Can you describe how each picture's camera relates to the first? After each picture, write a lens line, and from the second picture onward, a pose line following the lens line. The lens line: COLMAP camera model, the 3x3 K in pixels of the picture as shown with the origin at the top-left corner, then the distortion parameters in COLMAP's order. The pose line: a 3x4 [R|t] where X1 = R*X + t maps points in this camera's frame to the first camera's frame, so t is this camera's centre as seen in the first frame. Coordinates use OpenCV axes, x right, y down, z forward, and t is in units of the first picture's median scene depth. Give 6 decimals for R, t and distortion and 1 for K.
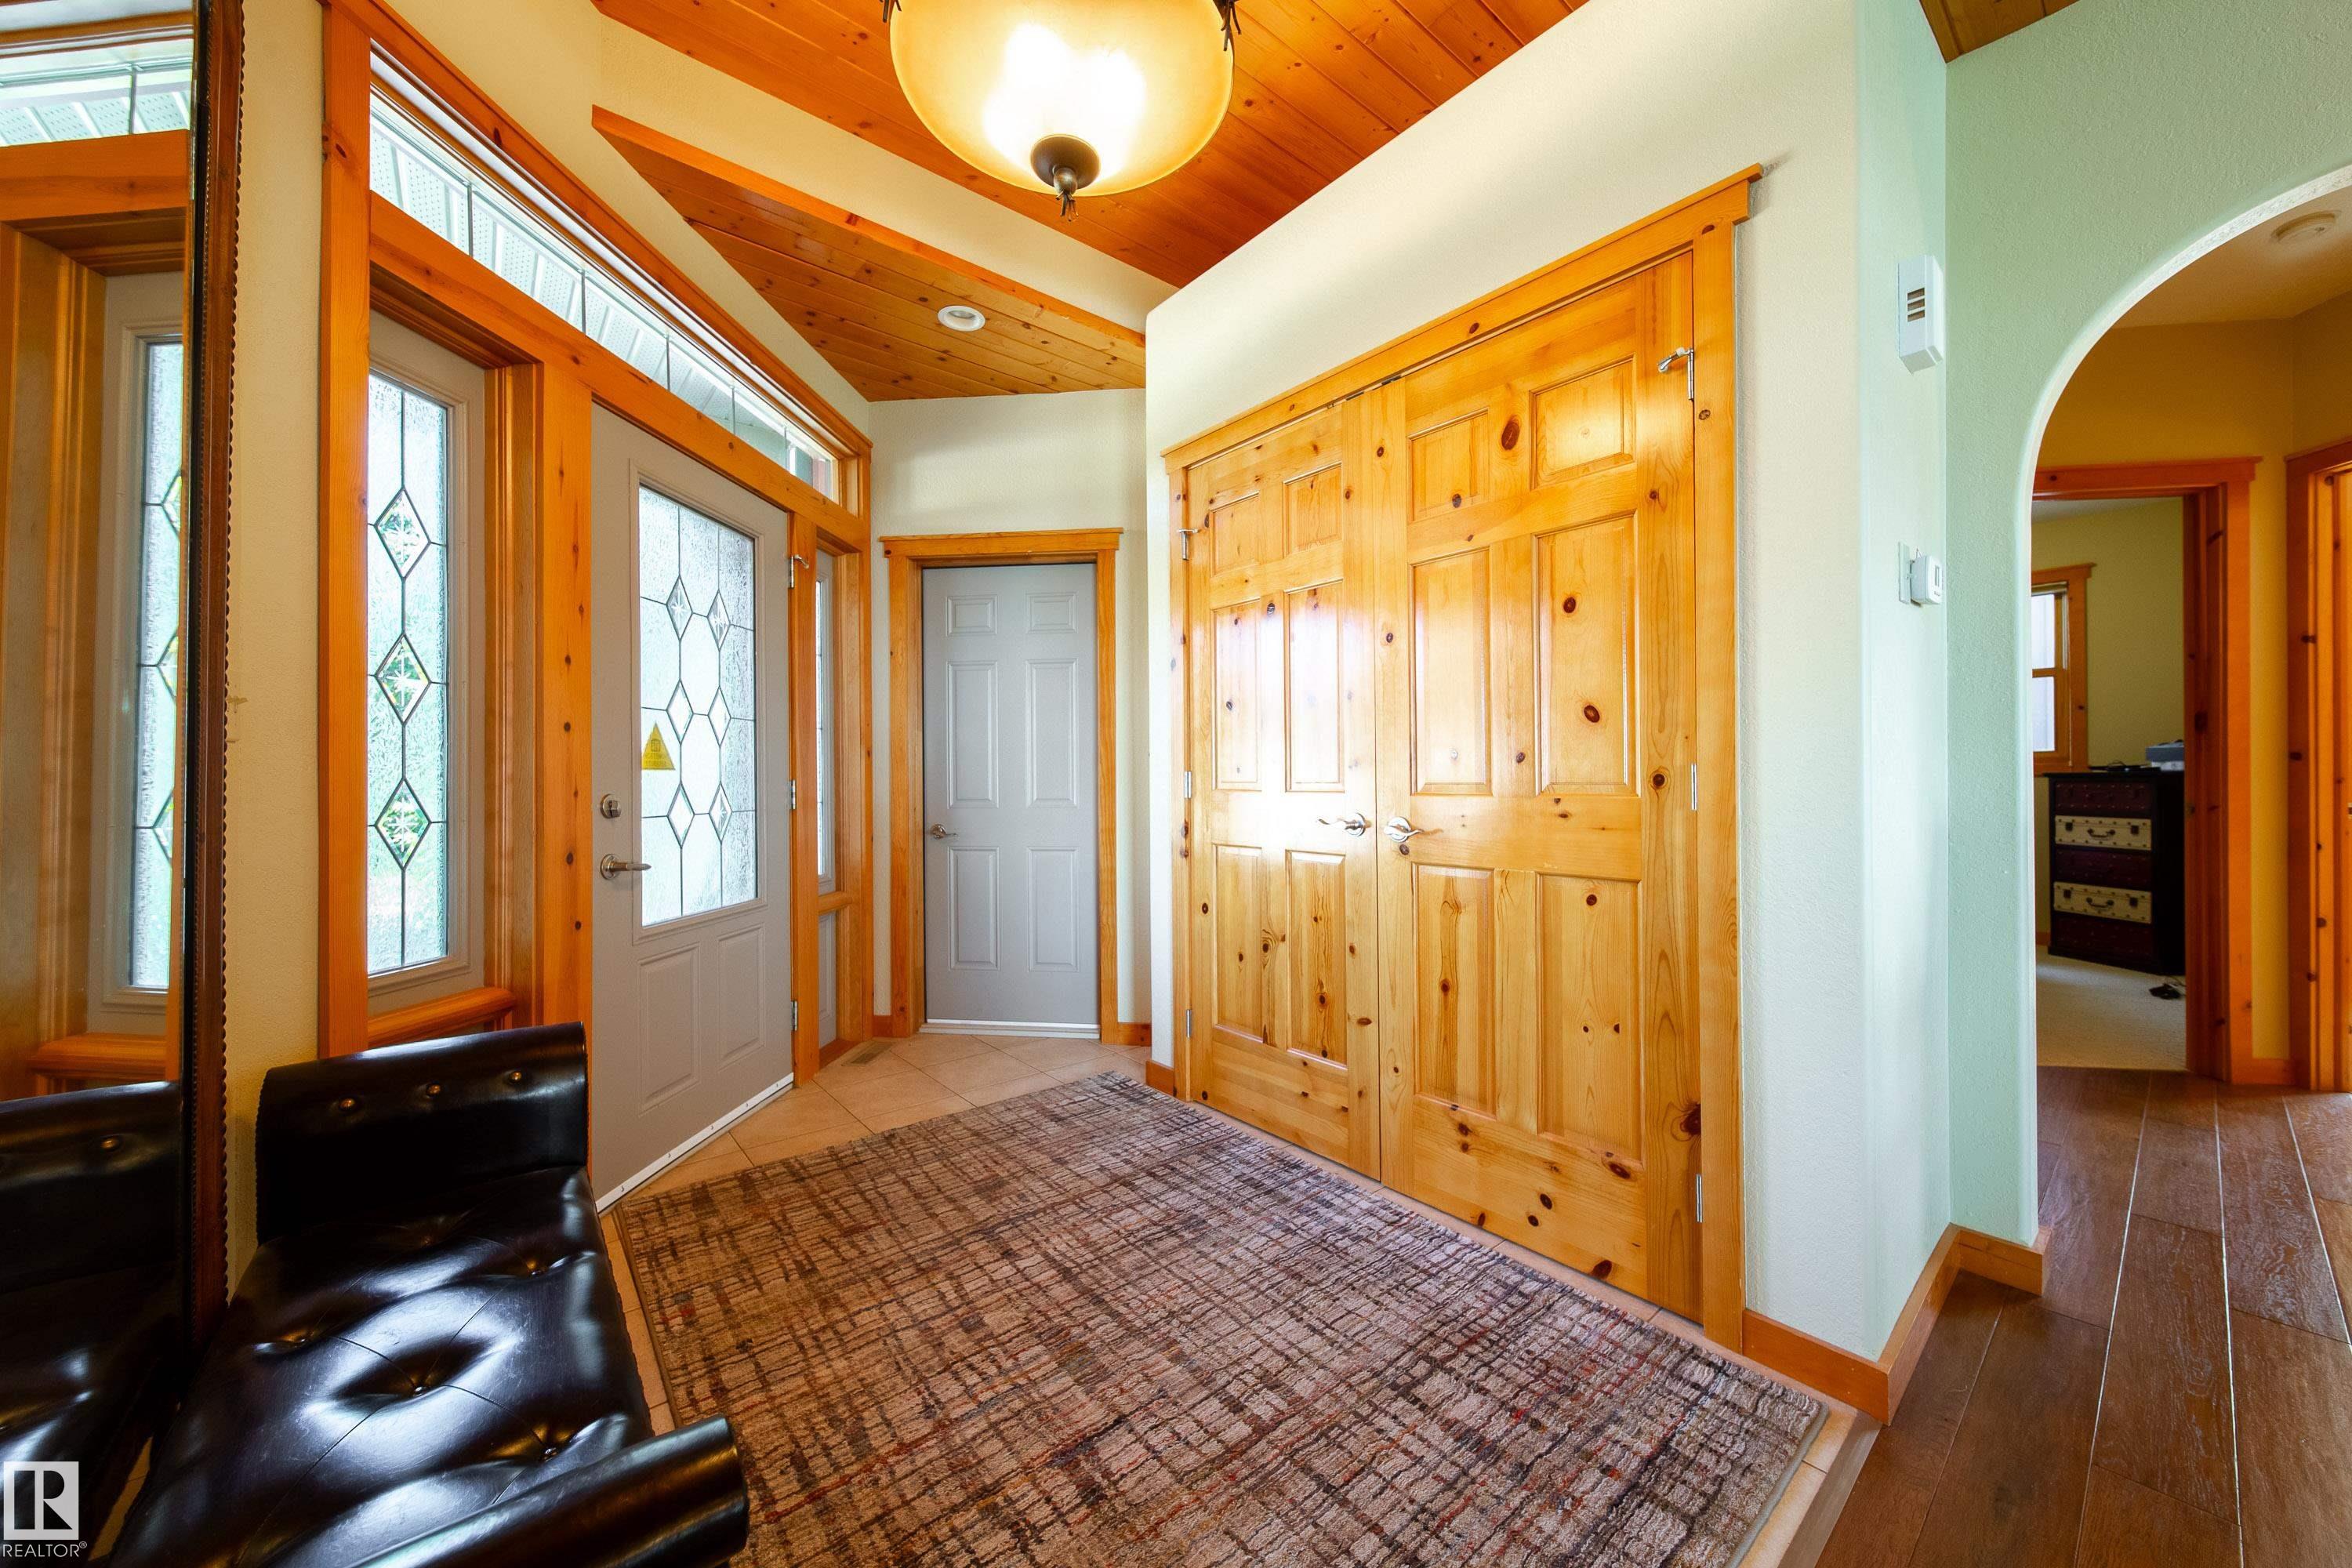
lens RADIAL K [[840.4, 0, 1185.6], [0, 840.4, 780.2], [0, 0, 1]] dist [0.007434, -0.000869]
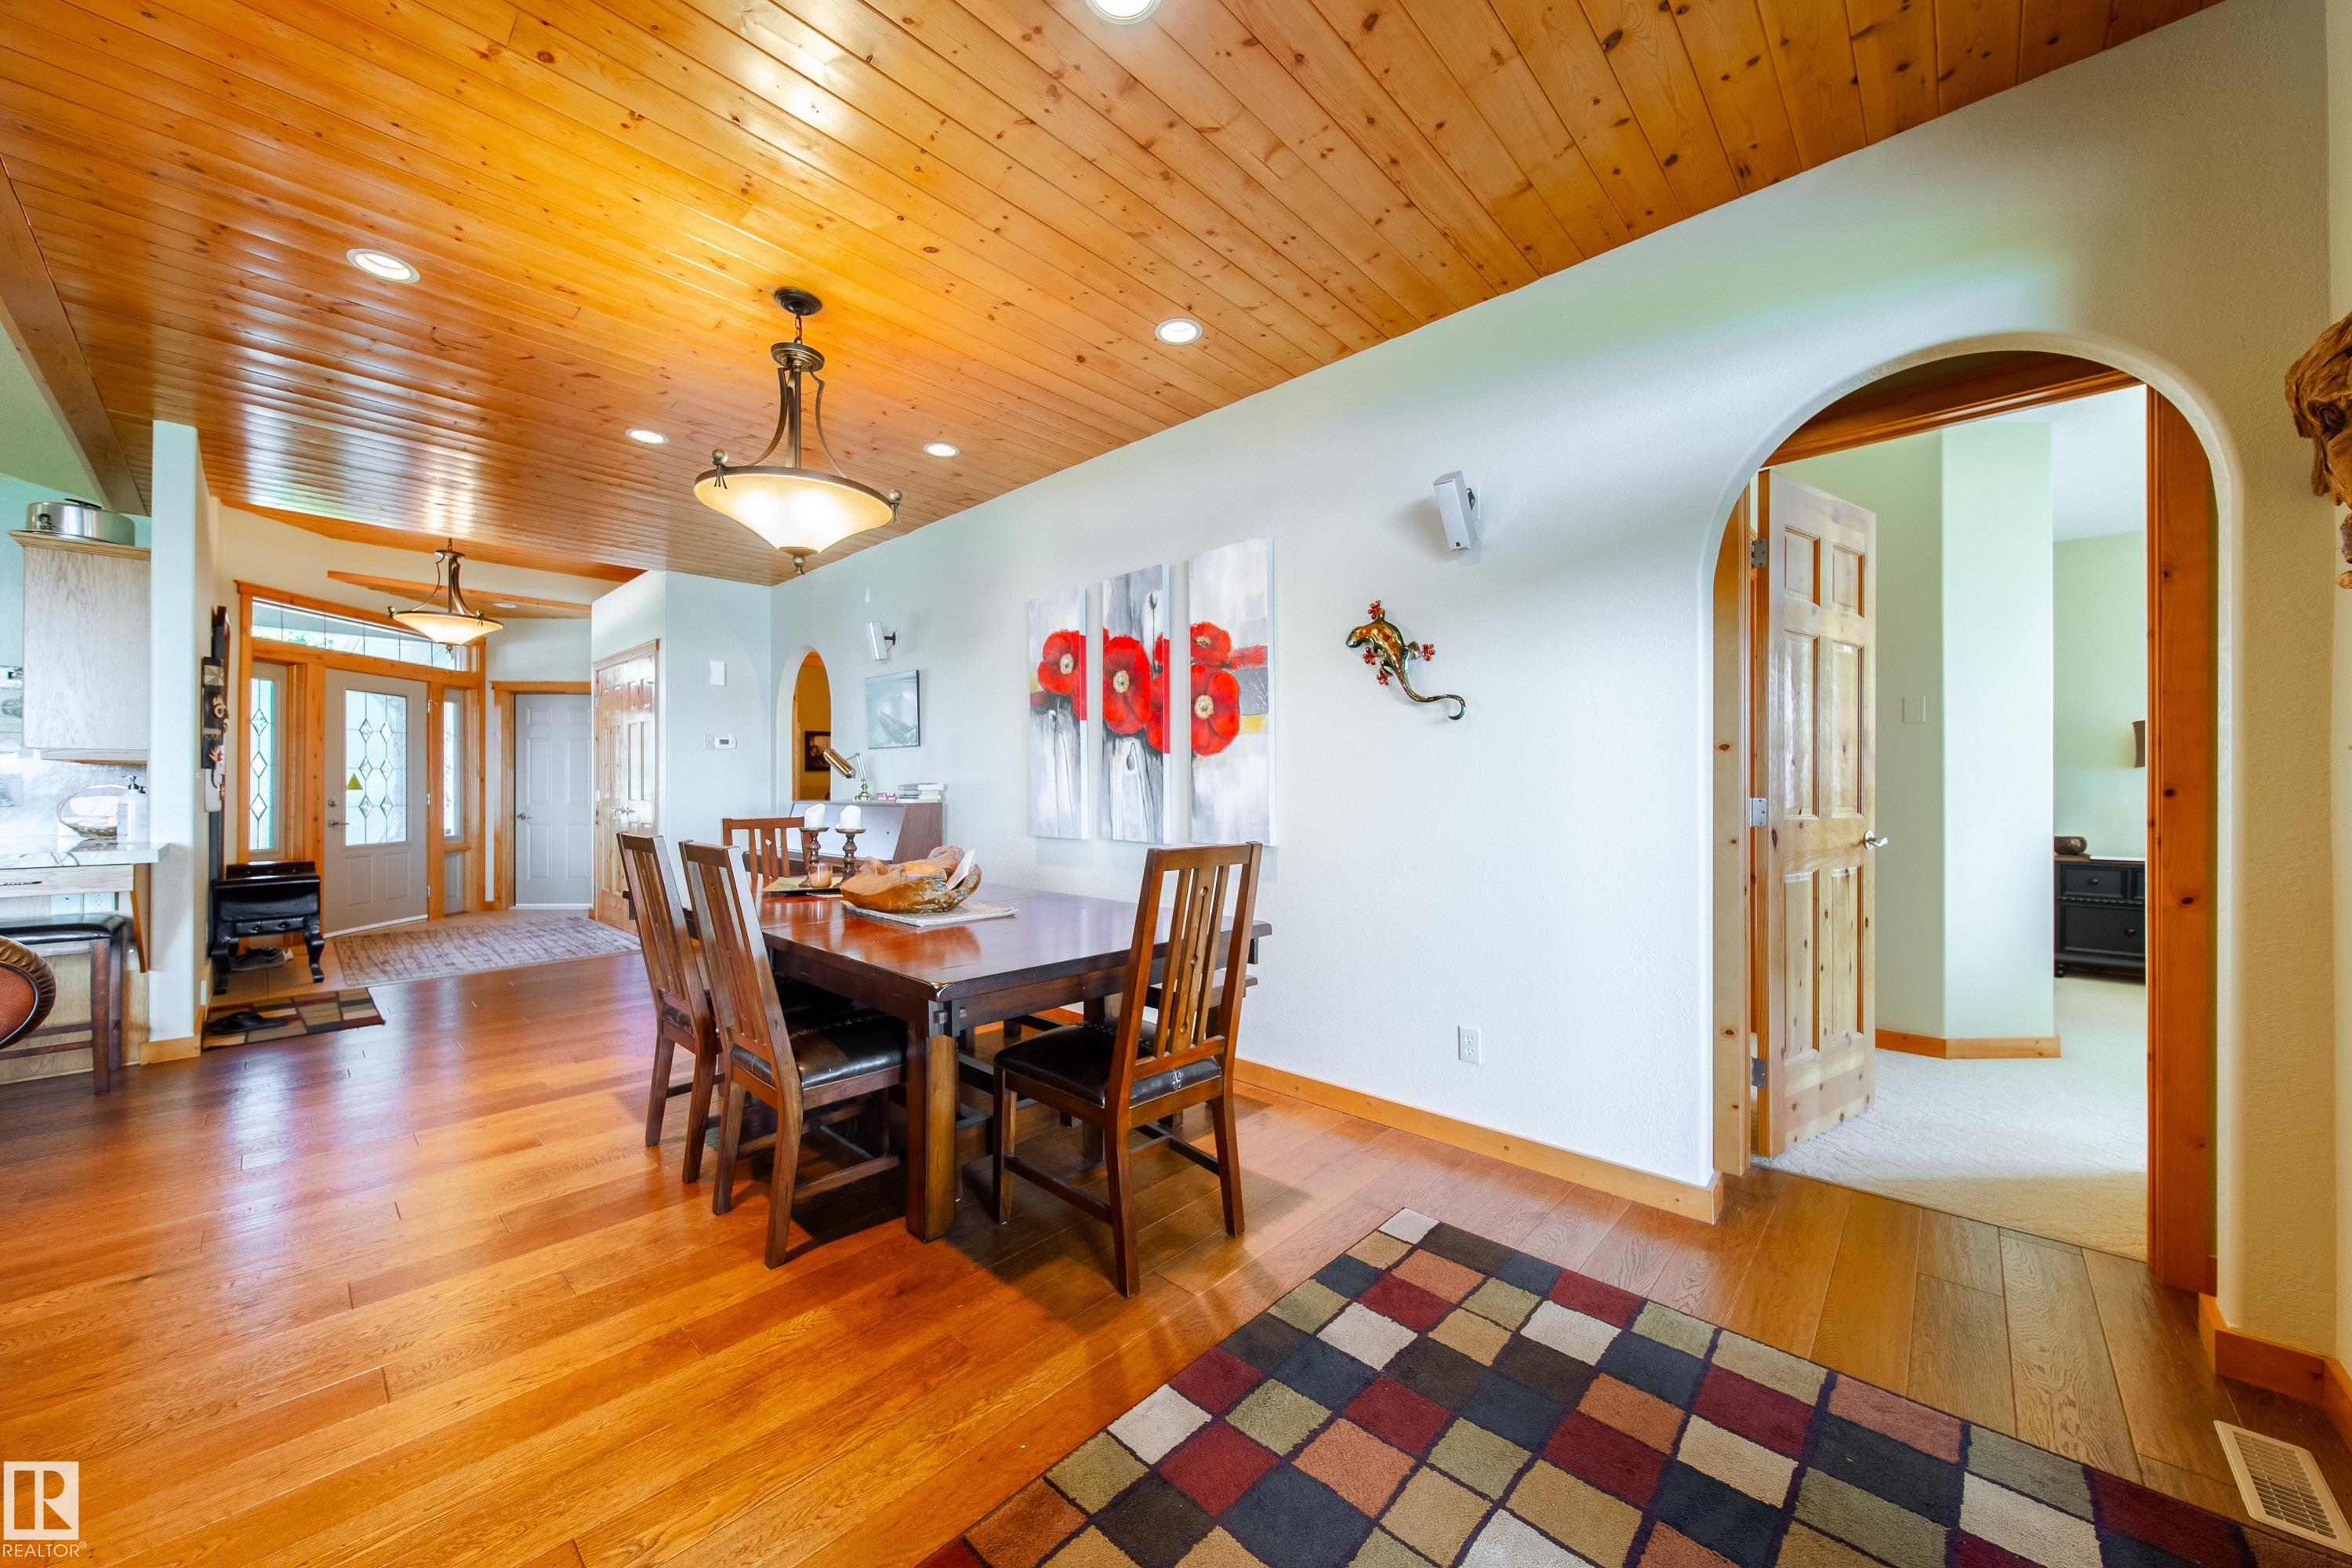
lens RADIAL K [[840.4, 0, 1169.0], [0, 840.4, 780.3], [0, 0, 1]] dist [0.007434, -0.000869]
pose [[0.993342, 0.006834, 0.114996, 1.760421], [-0.006205, 0.999964, -0.005823, -0.046089], [-0.115032, 0.005070, 0.993349, -2.128212]]
